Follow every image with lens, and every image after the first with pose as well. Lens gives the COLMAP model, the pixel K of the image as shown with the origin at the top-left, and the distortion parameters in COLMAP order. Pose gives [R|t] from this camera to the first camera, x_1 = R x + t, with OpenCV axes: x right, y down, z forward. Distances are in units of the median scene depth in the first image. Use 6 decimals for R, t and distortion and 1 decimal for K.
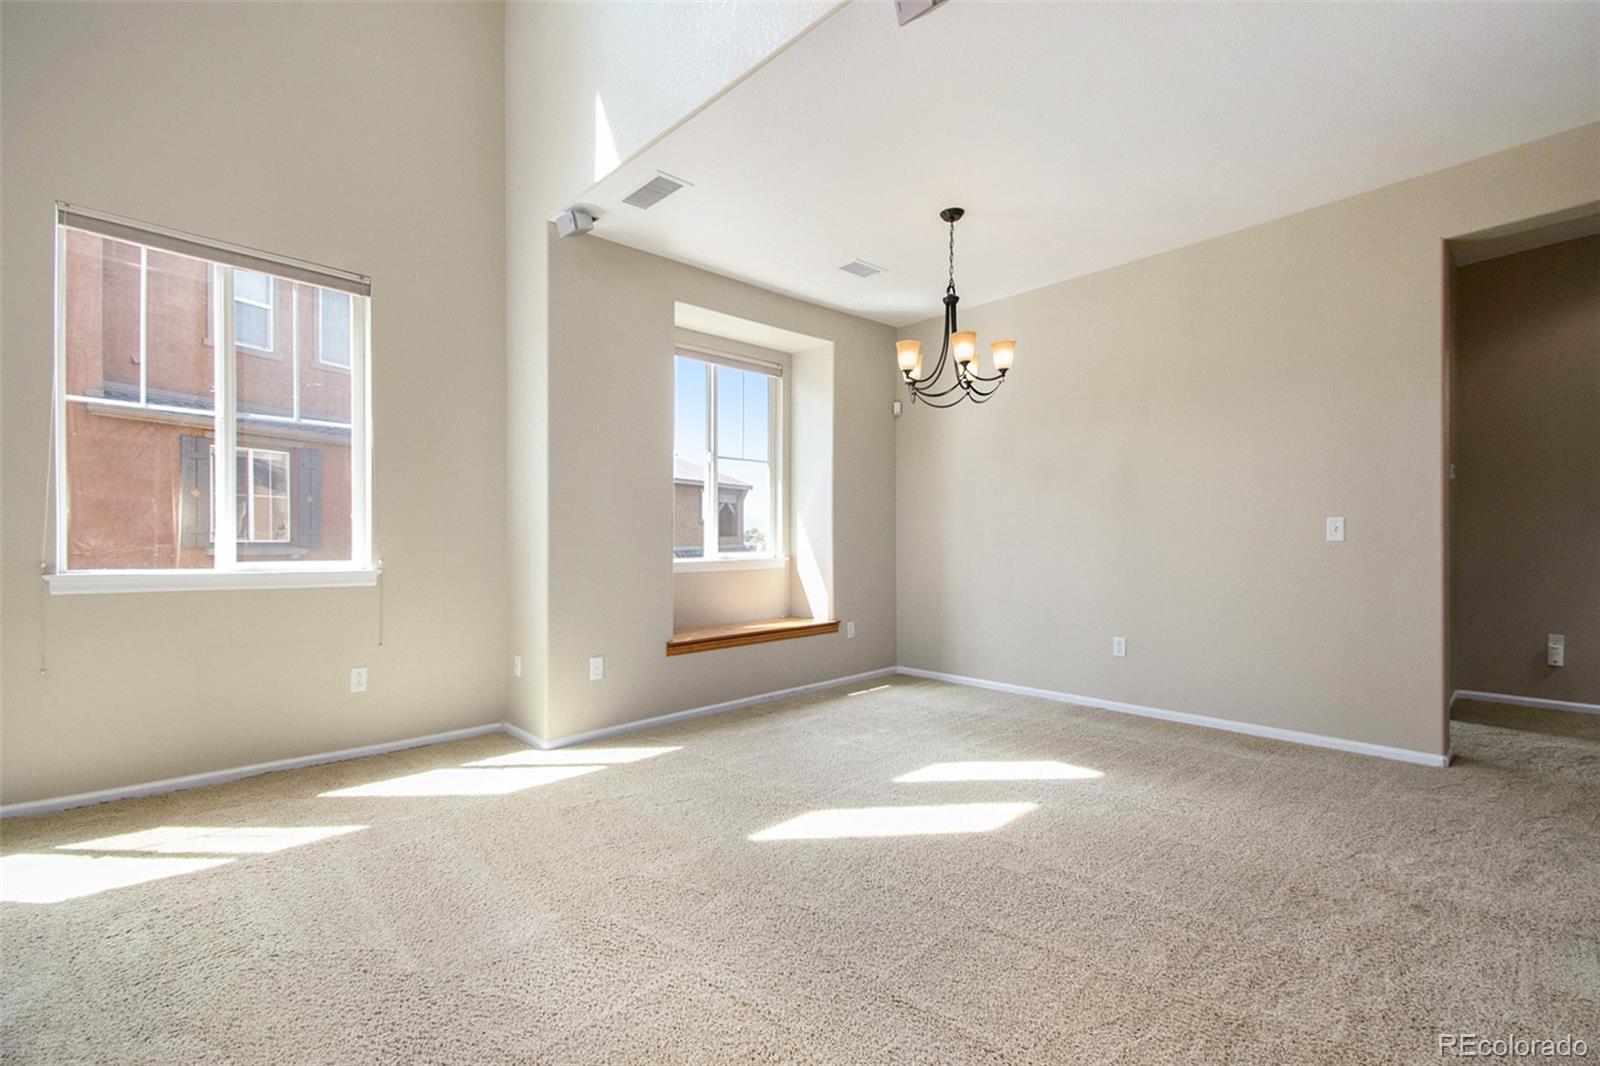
lens RADIAL K [[704.3, 0, 835.0], [0, 704.3, 525.8], [0, 0, 1]] dist [0.030332, -0.000303]
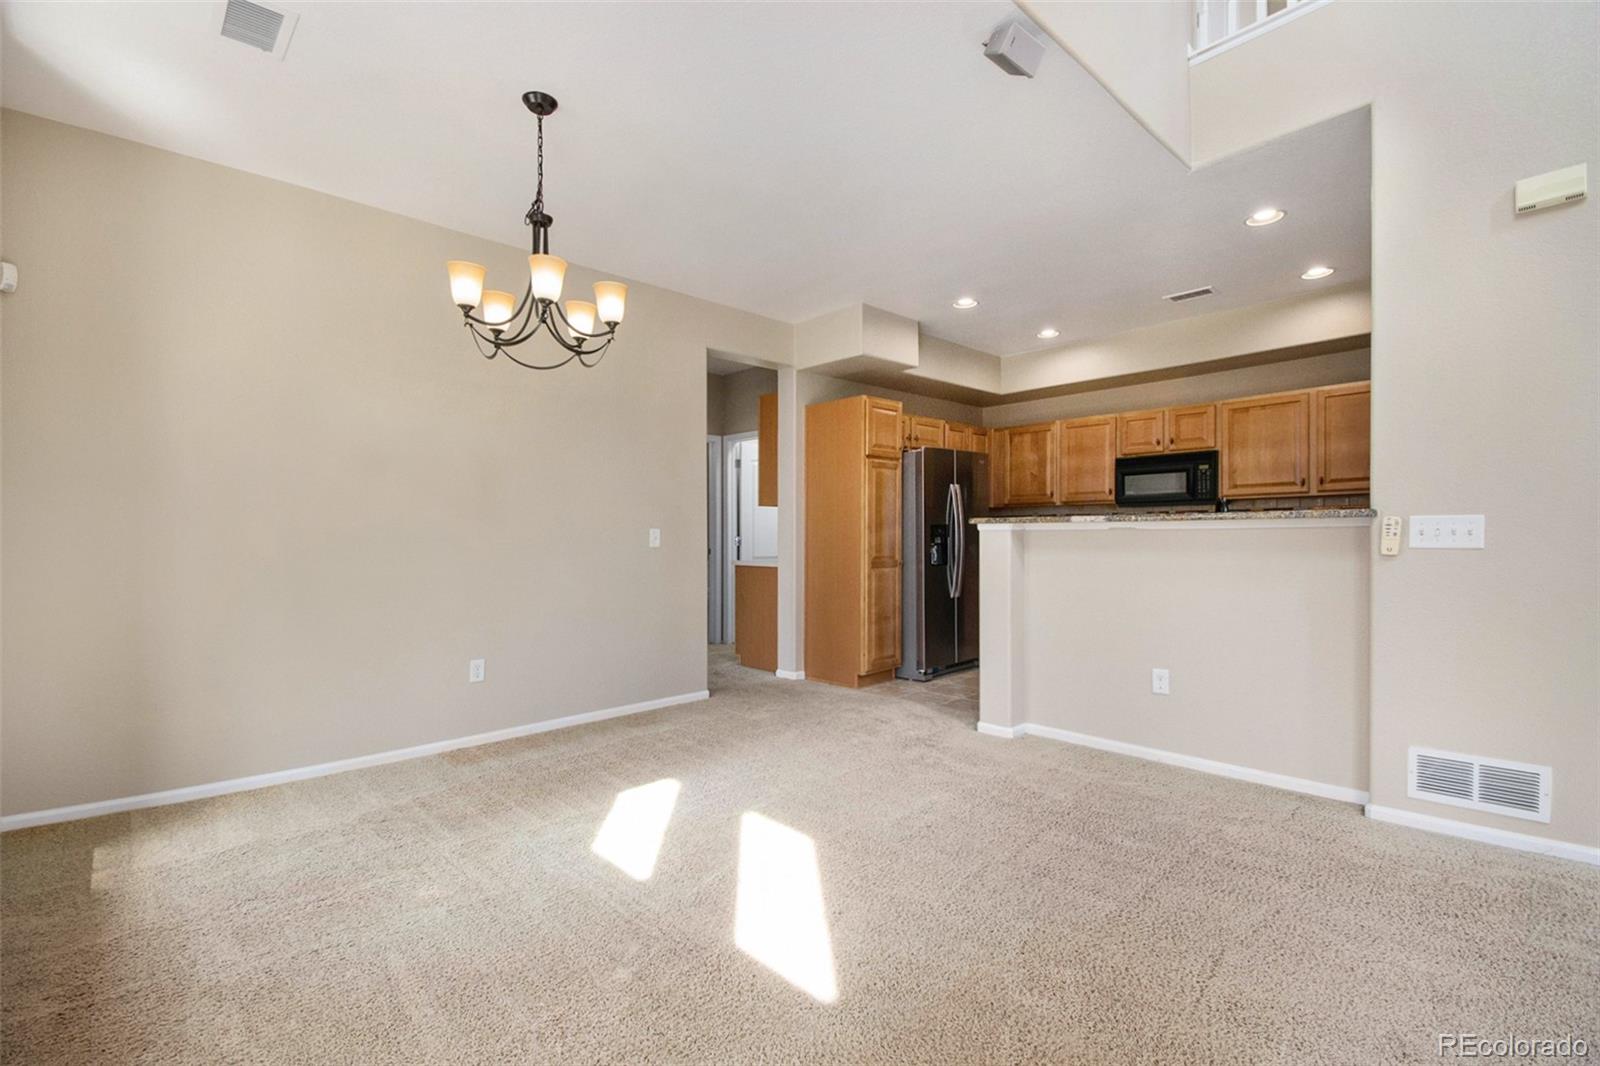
lens RADIAL K [[685.7, 0, 807.7], [0, 685.7, 537.2], [0, 0, 1]] dist [-0.008630, -0.000361]
pose [[0.040377, 0.008007, 0.999152, -0.516311], [-0.009260, 0.999928, -0.007639, 0.010619], [-0.999142, -0.008944, 0.040449, 0.679556]]
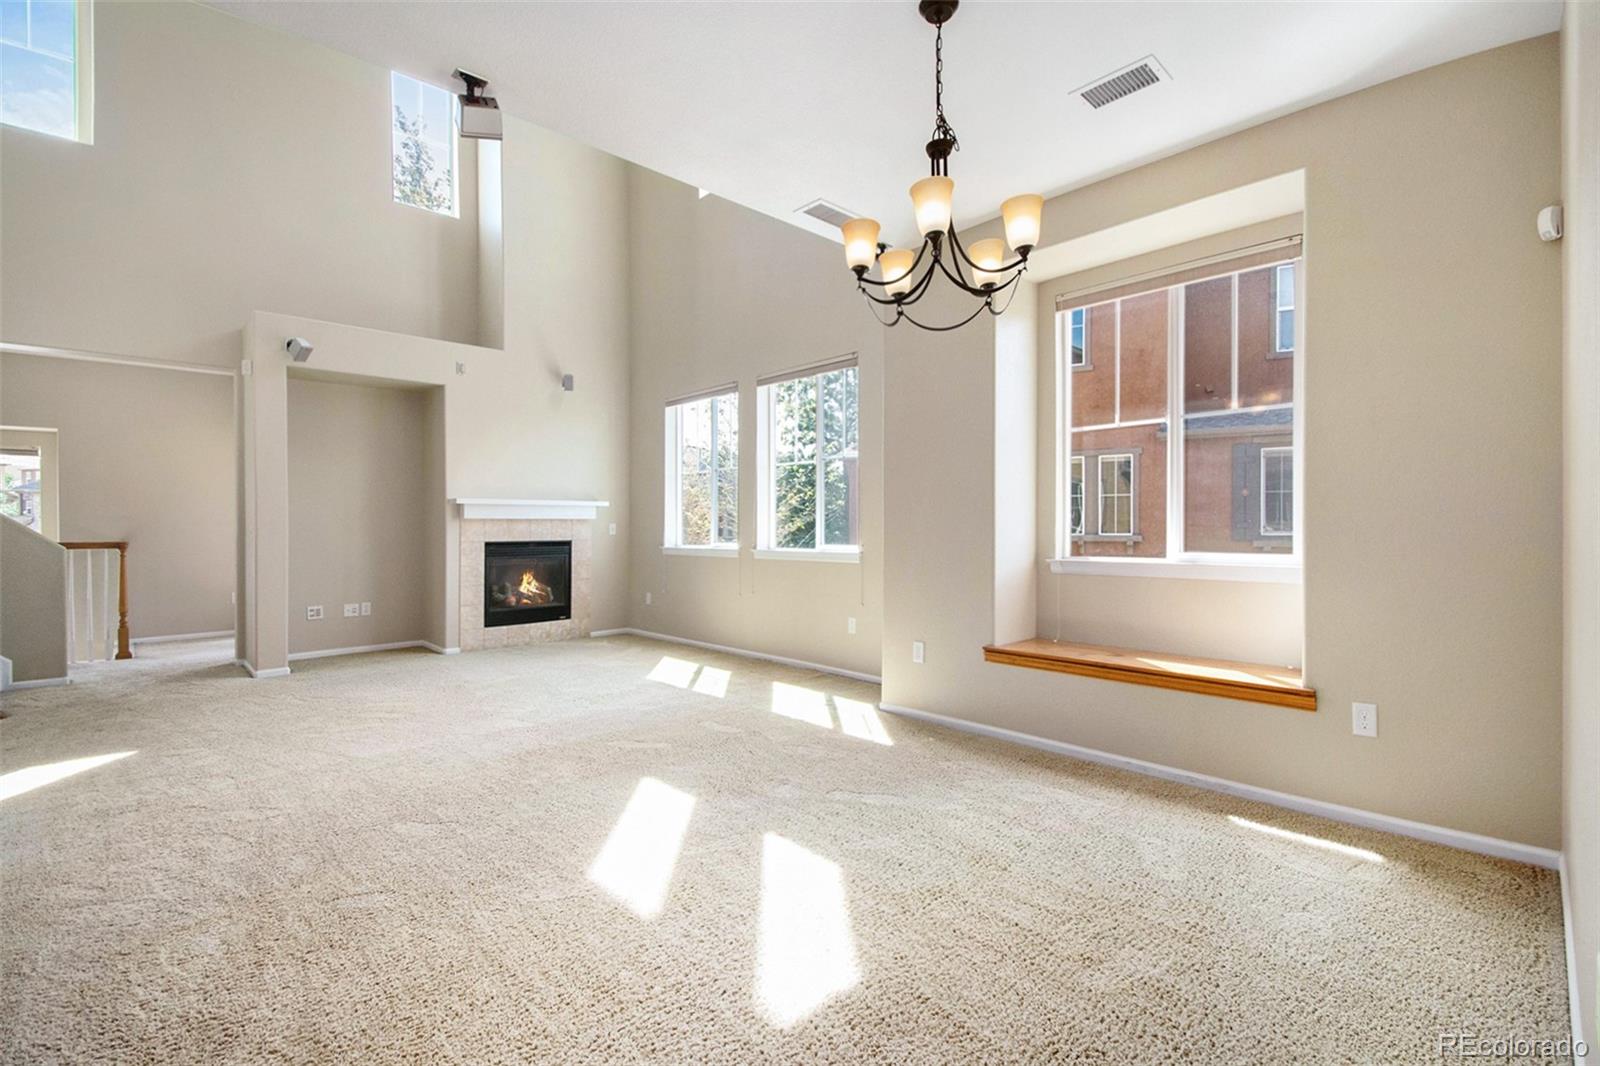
lens RADIAL K [[704.3, 0, 835.0], [0, 704.3, 525.8], [0, 0, 1]] dist [0.030332, -0.000303]
pose [[-0.007154, 0.012115, -0.999901, 0.775786], [0.026436, 0.999579, 0.011922, -0.010657], [0.999625, -0.026348, -0.007471, 0.923981]]
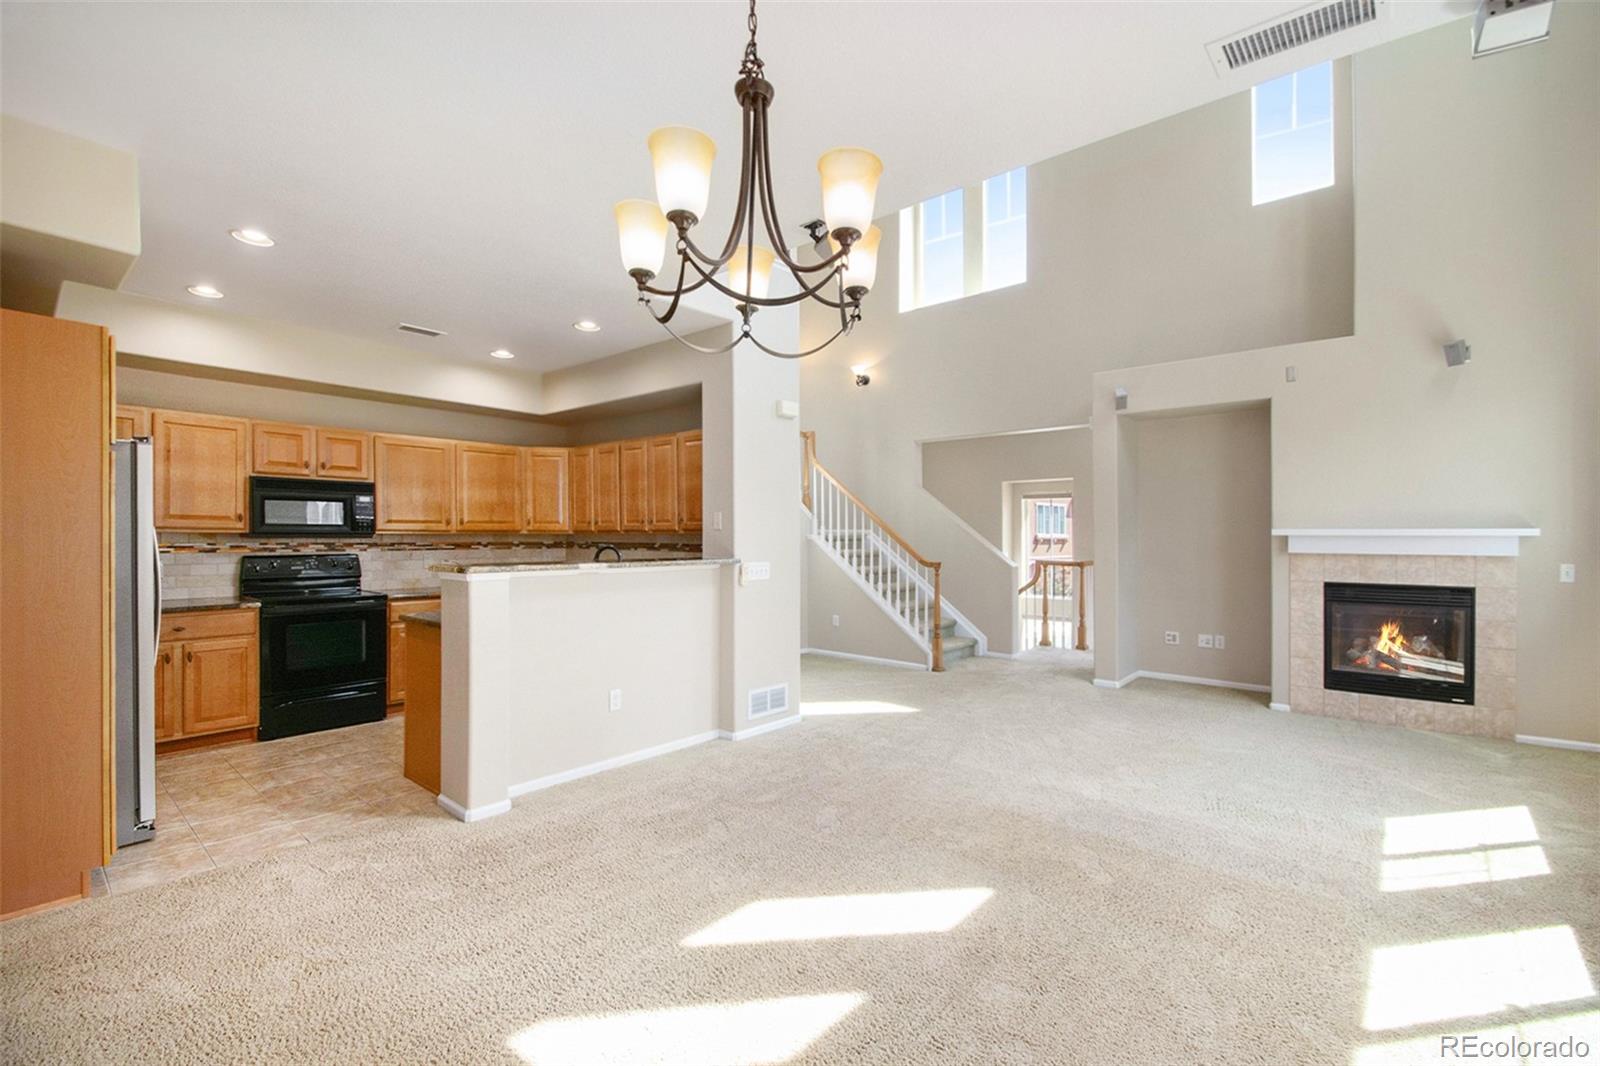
lens RADIAL K [[722.7, 0, 782.9], [0, 722.7, 534.0], [0, 0, 1]] dist [-0.020199, -0.000802]
pose [[-0.998884, 0.008290, -0.046491, 0.177312], [0.009098, 0.999811, -0.017192, -0.052930], [0.046340, -0.017596, -0.998771, 1.404625]]
